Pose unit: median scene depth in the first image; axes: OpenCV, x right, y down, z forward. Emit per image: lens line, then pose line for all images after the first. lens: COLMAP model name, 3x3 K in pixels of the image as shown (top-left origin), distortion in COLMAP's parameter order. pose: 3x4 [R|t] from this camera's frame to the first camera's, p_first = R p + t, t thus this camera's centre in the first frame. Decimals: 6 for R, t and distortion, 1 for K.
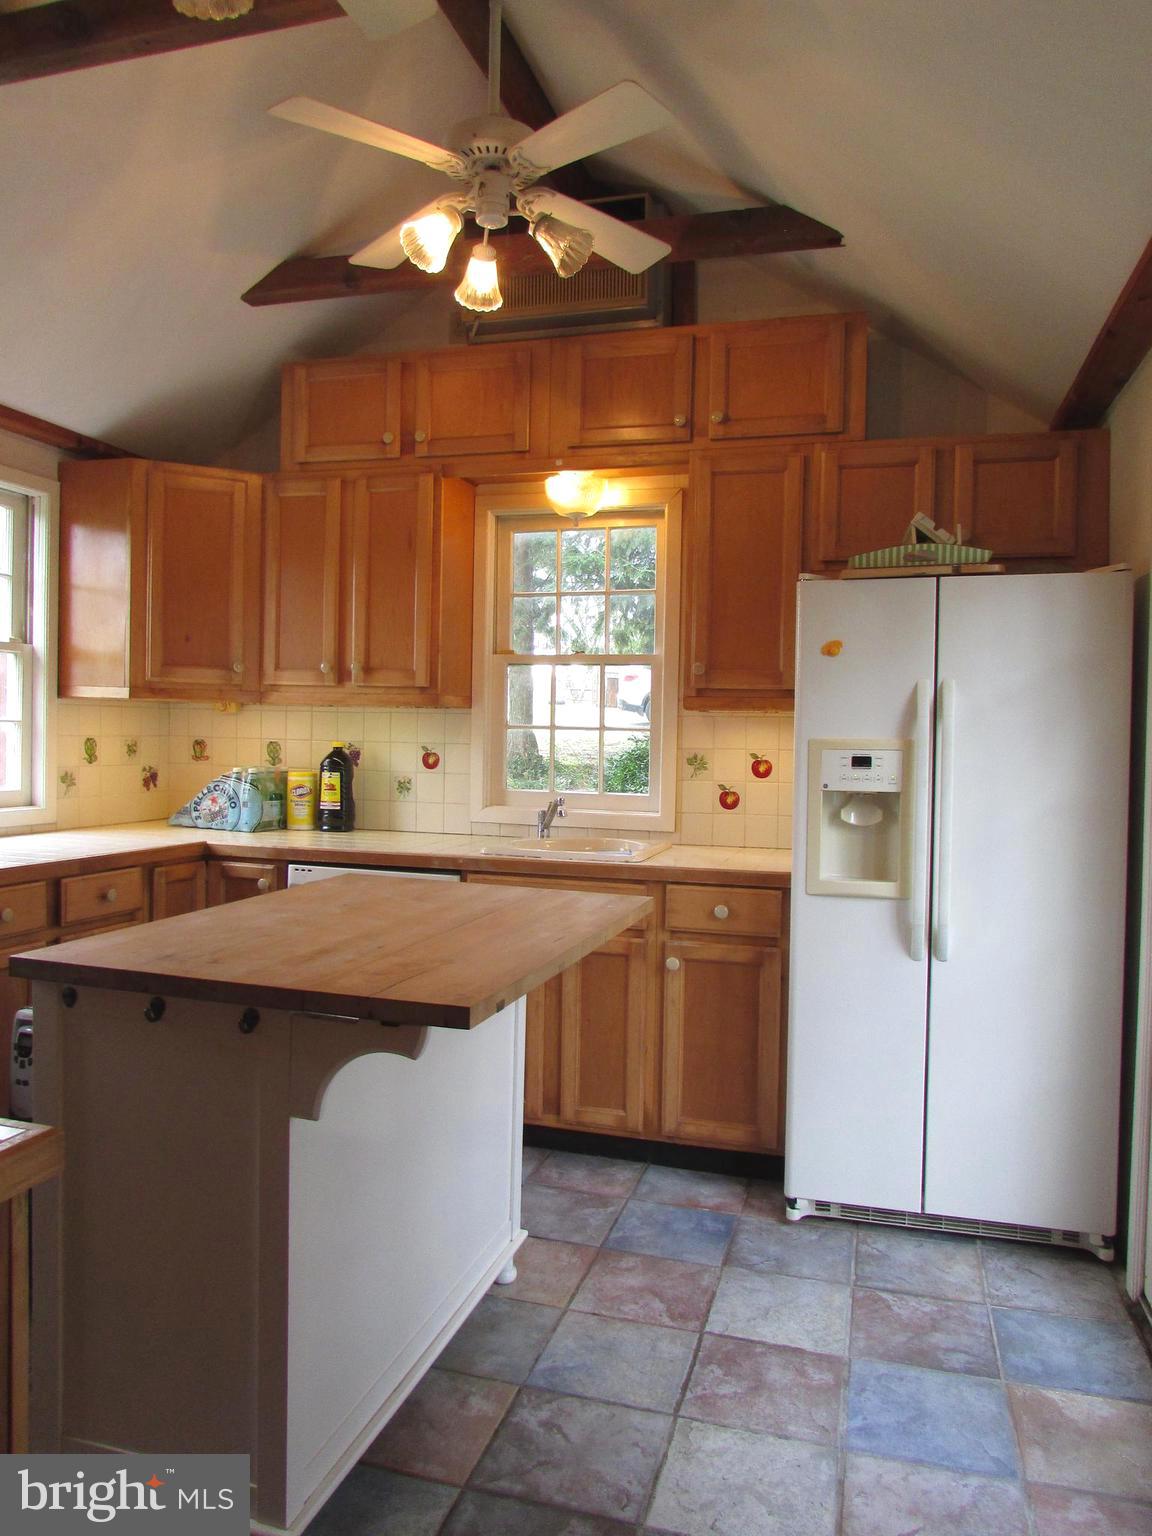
lens RADIAL K [[1088.7, 0, 574.7], [0, 1088.7, 765.7], [0, 0, 1]] dist [-0.039018, 0.022384]
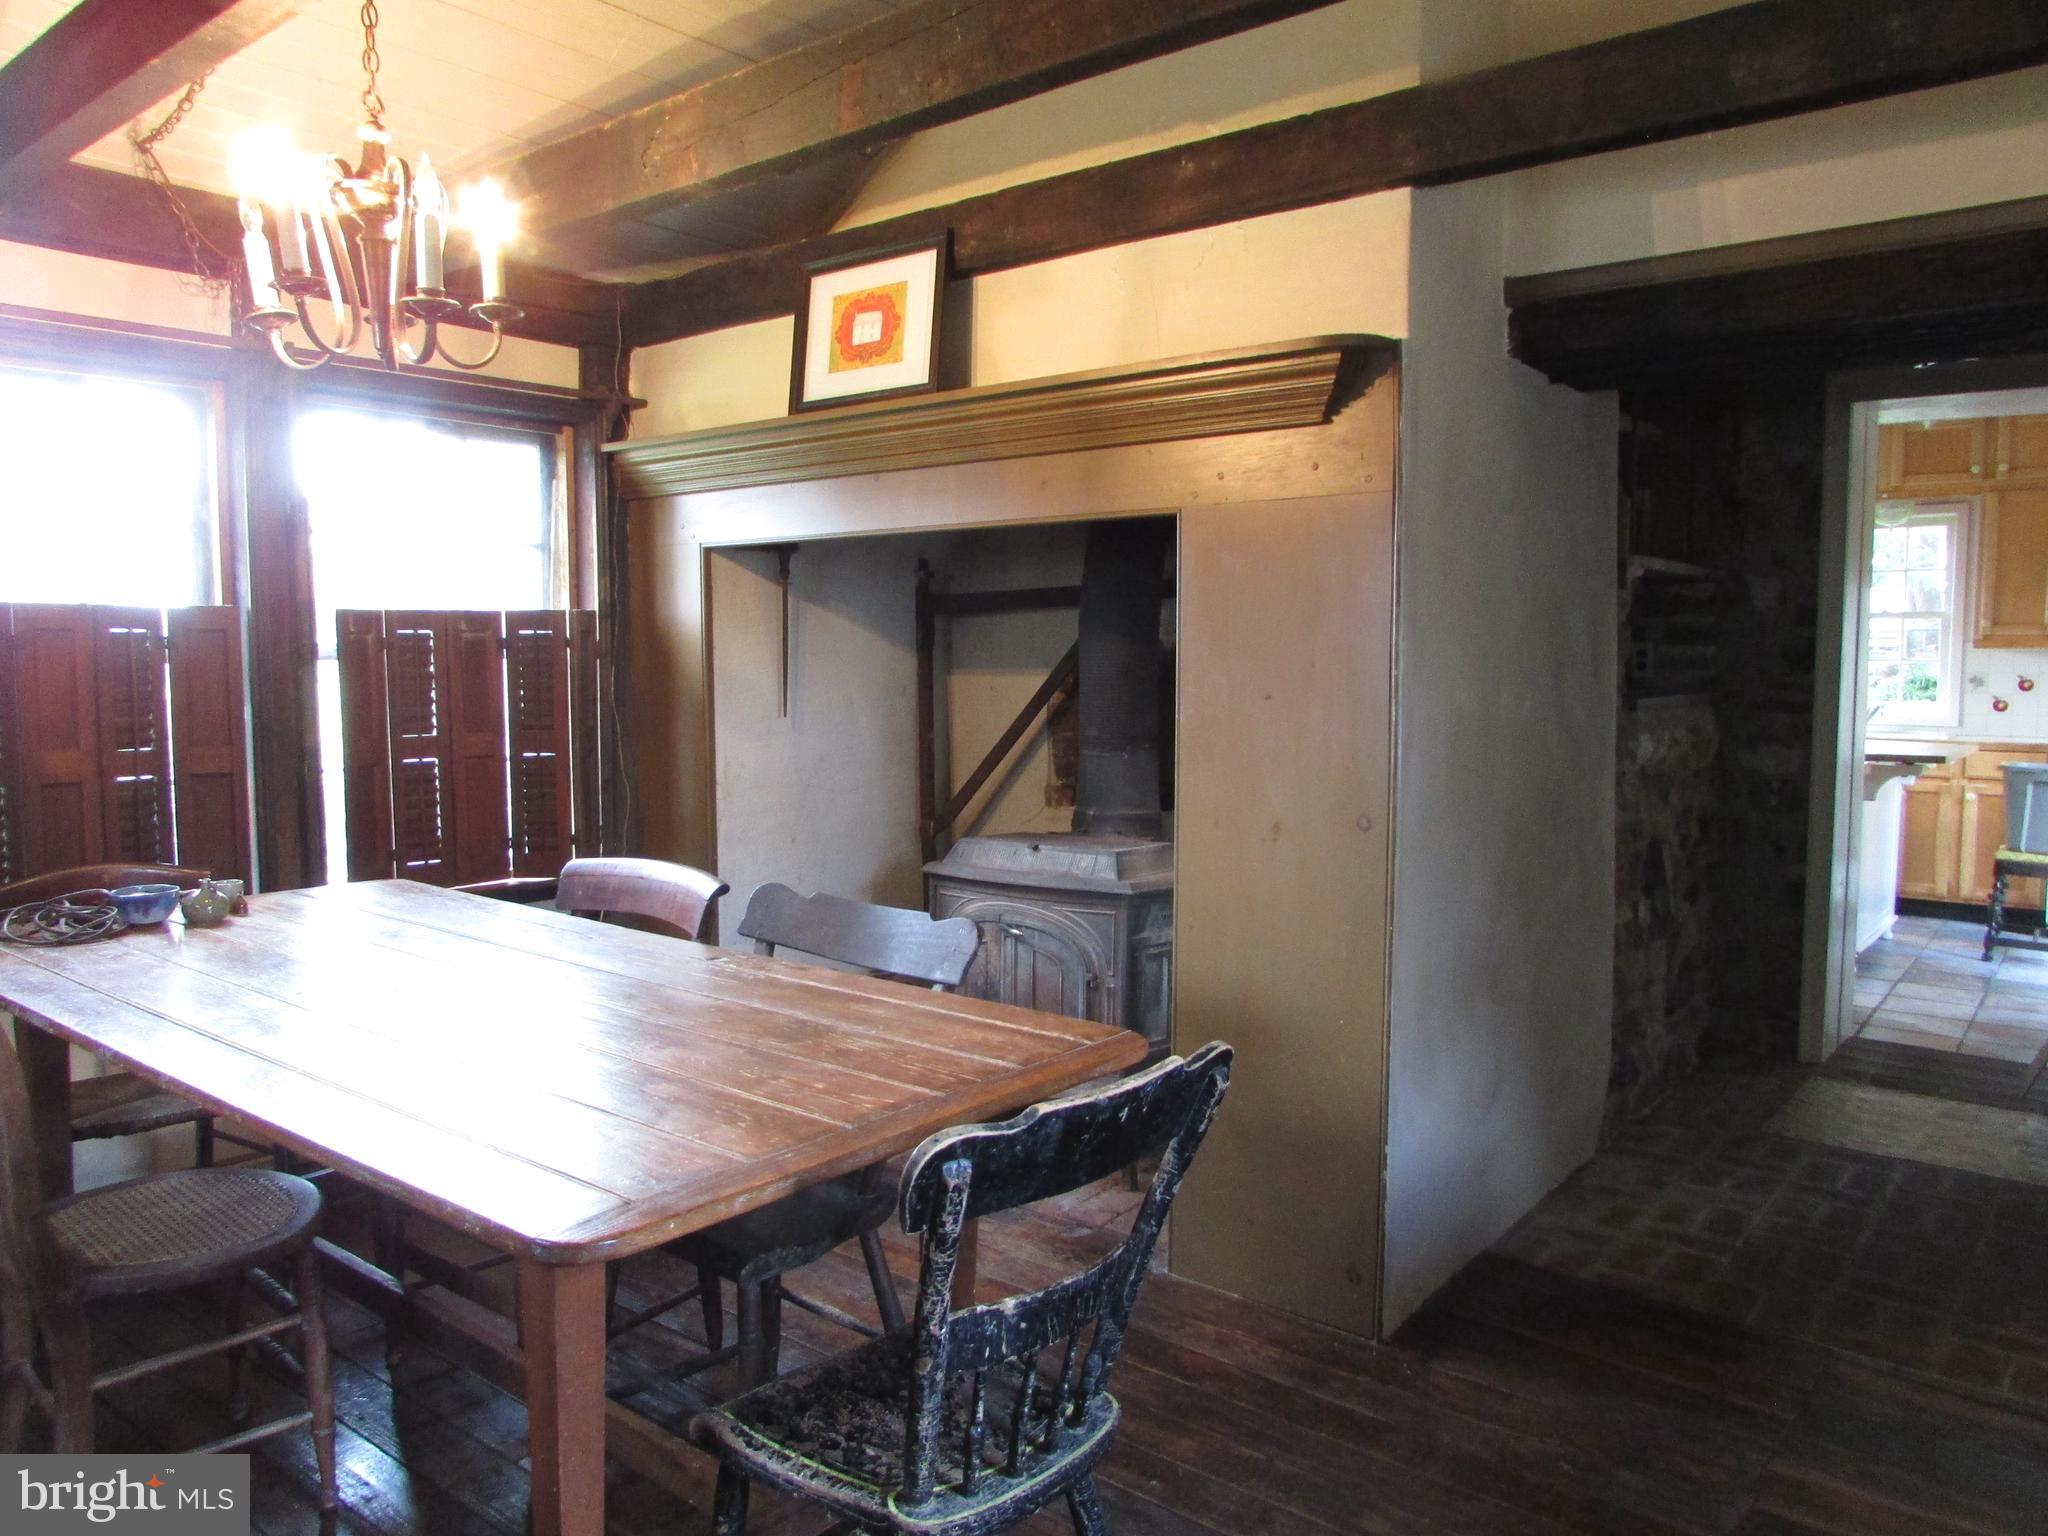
lens RADIAL K [[1451.6, 0, 1024.6], [0, 1451.6, 774.5], [0, 0, 1]] dist [-0.039018, 0.022384]
pose [[0.920917, 0.016551, -0.389407, -0.377535], [0.005617, 0.998431, 0.055720, 0.008930], [0.389718, -0.053501, 0.919379, -1.561328]]
